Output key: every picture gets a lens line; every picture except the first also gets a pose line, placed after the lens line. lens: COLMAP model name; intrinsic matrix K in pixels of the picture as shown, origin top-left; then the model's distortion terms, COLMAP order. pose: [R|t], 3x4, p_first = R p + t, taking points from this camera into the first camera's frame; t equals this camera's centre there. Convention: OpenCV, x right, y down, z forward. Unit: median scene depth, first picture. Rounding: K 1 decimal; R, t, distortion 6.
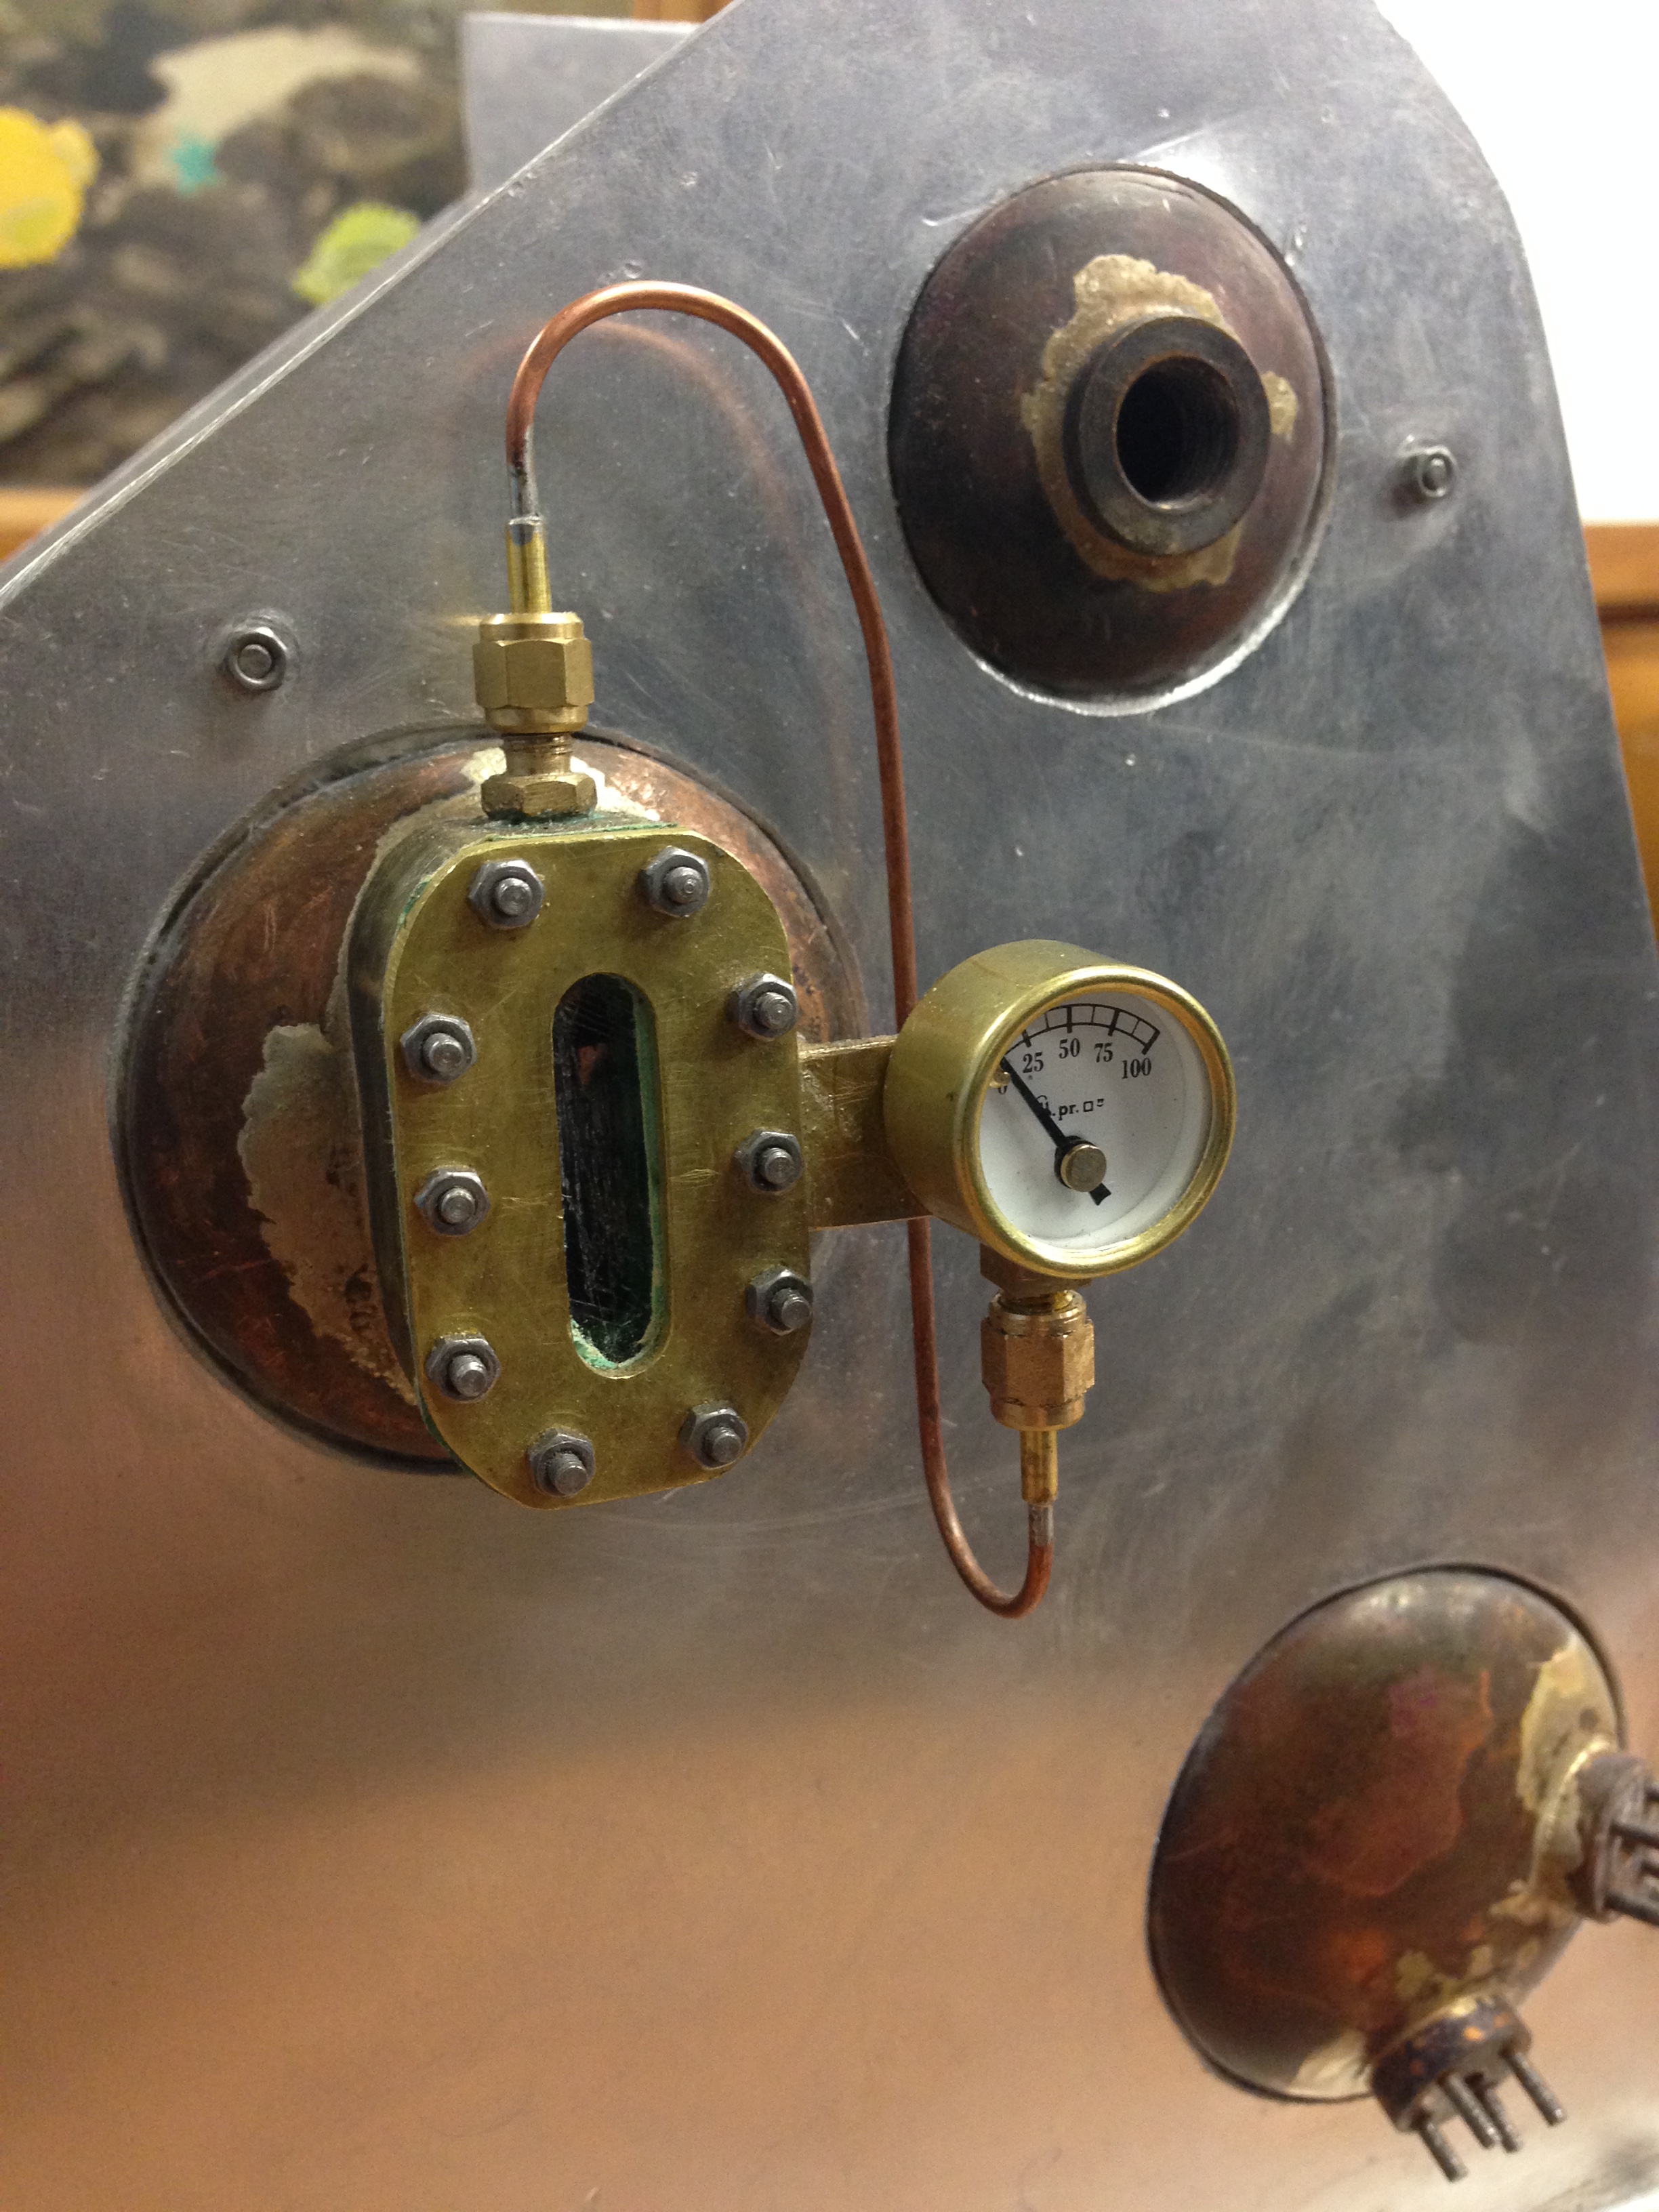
lens RADIAL K [[2143.8, 0, 829.5], [0, 2143.8, 1106.0], [0, 0, 1]] dist [-0.008155, -0.012085]
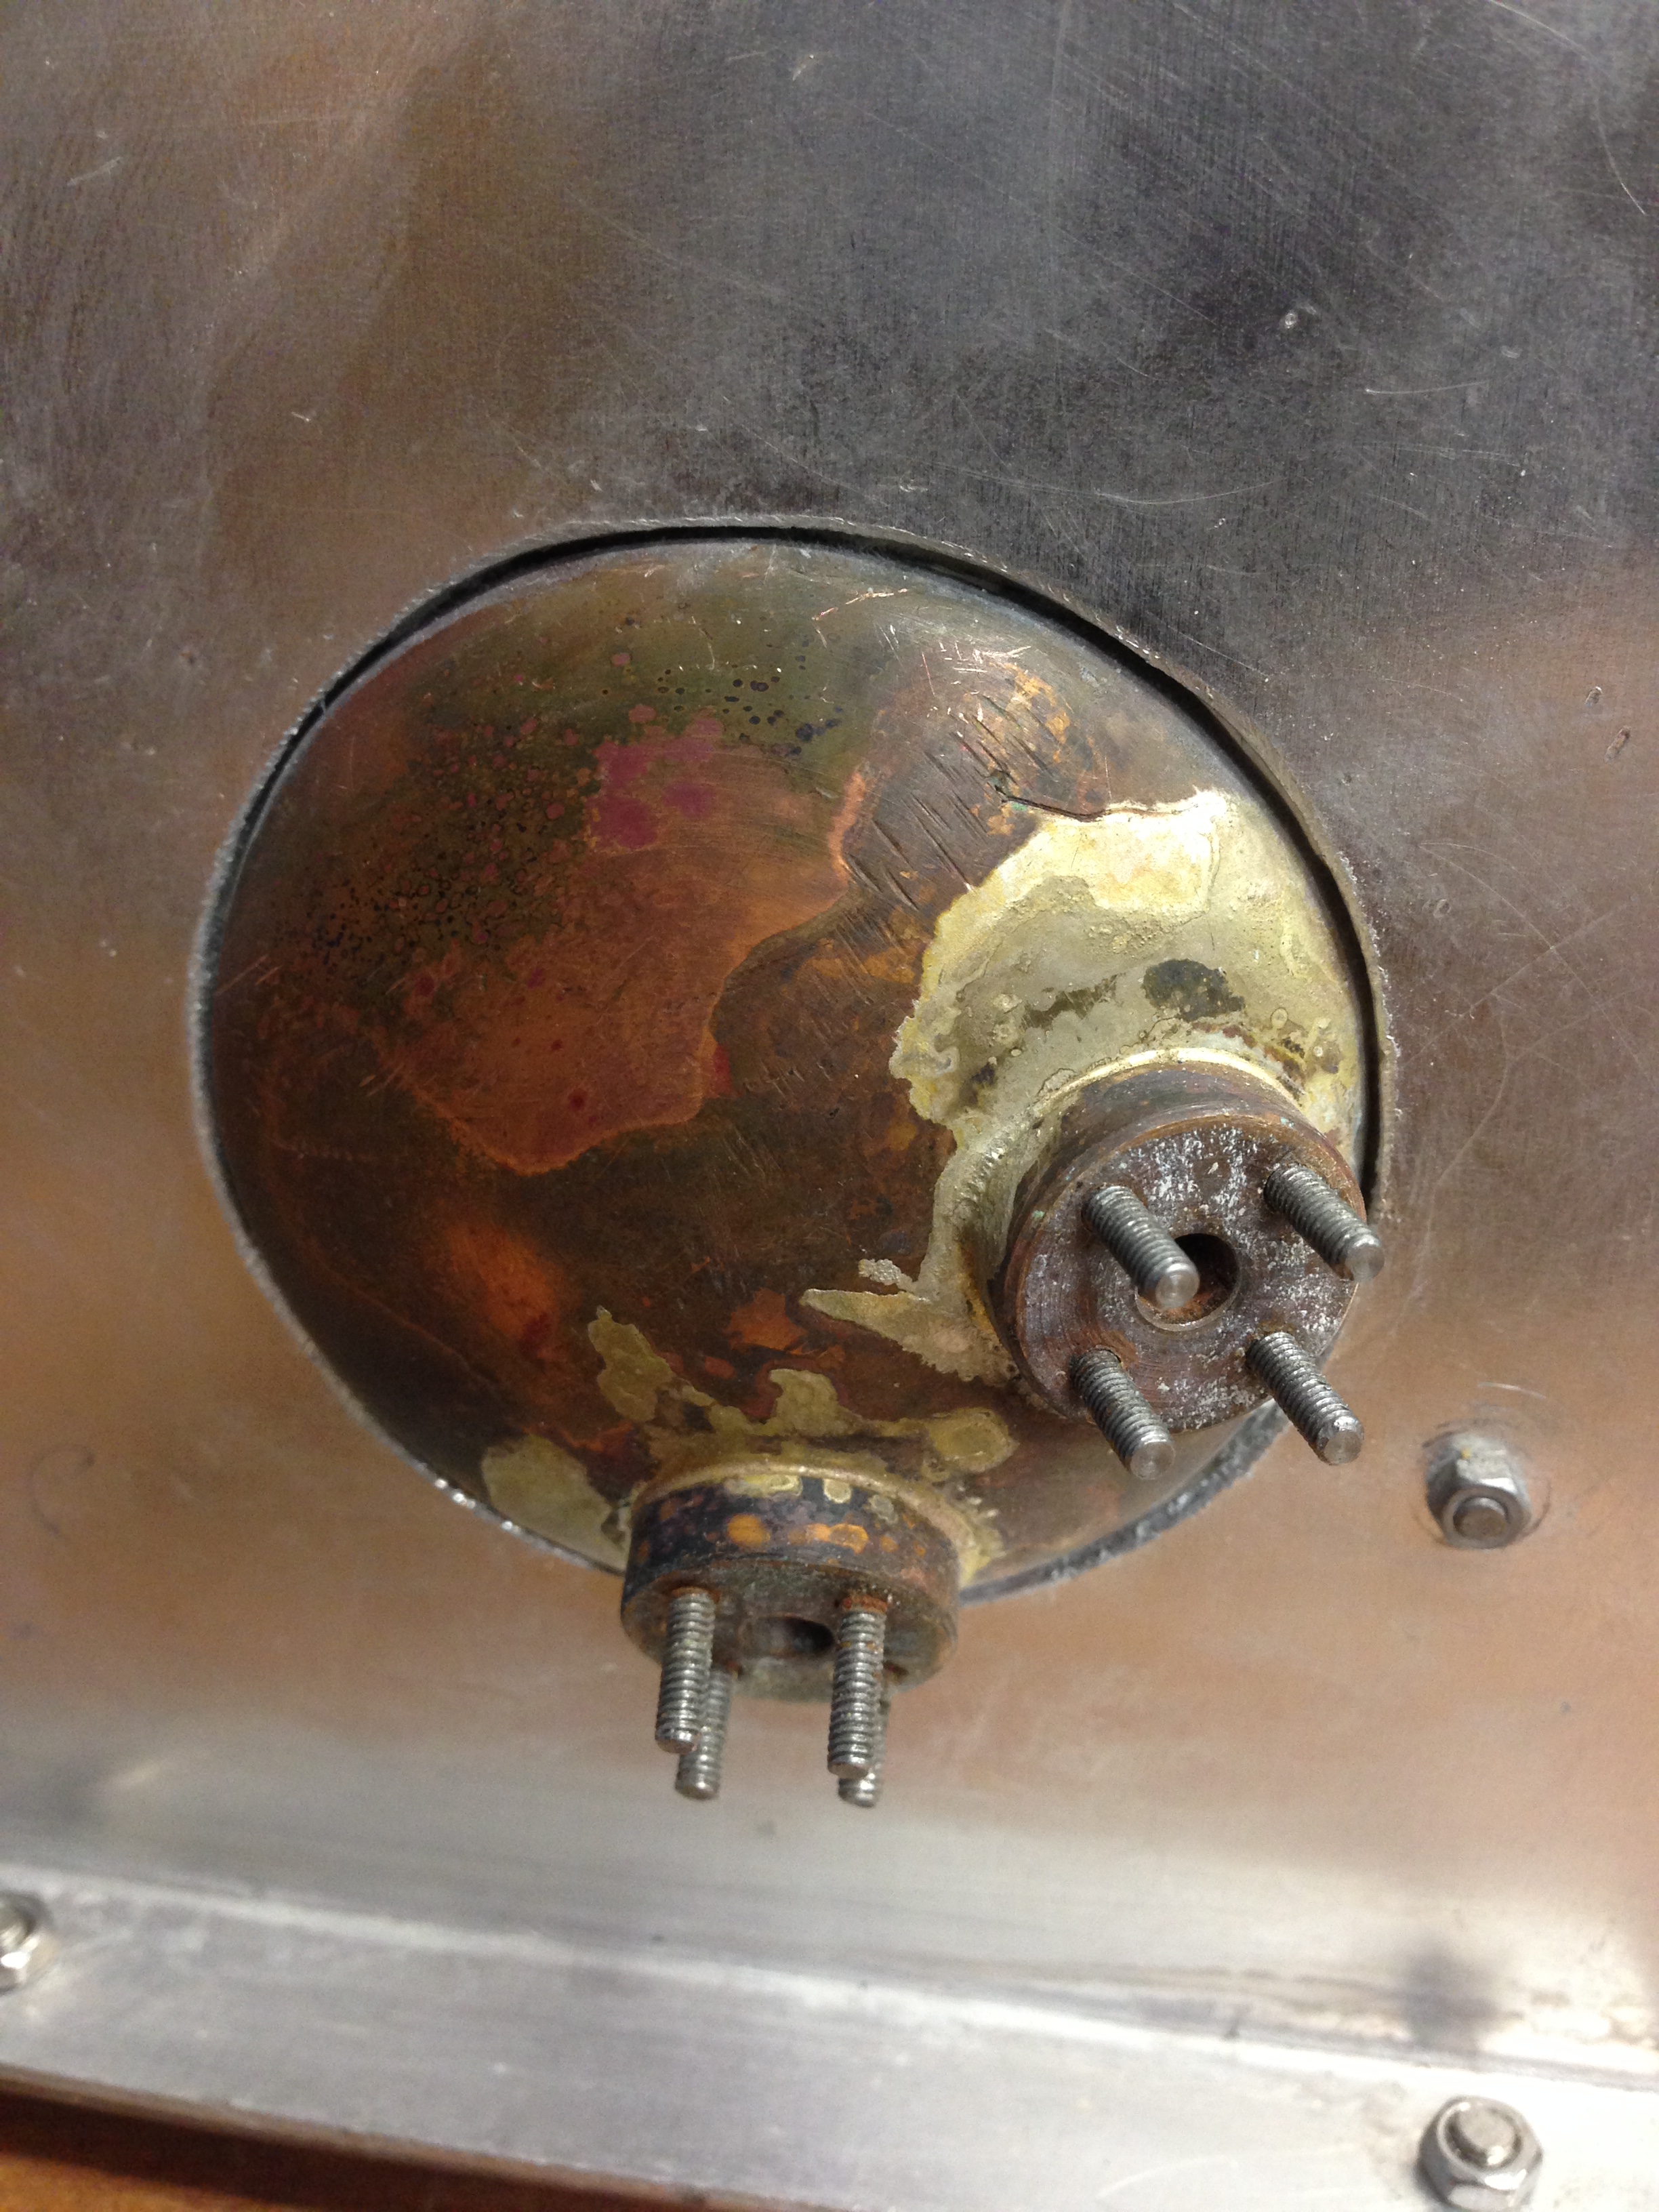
lens RADIAL K [[2143.8, 0, 829.5], [0, 2143.8, 1106.0], [0, 0, 1]] dist [-0.008155, -0.012085]
pose [[0.842378, 0.251277, -0.476717, 0.528984], [-0.138720, 0.955932, 0.258747, 0.217976], [0.520726, -0.151833, 0.840114, 0.625568]]
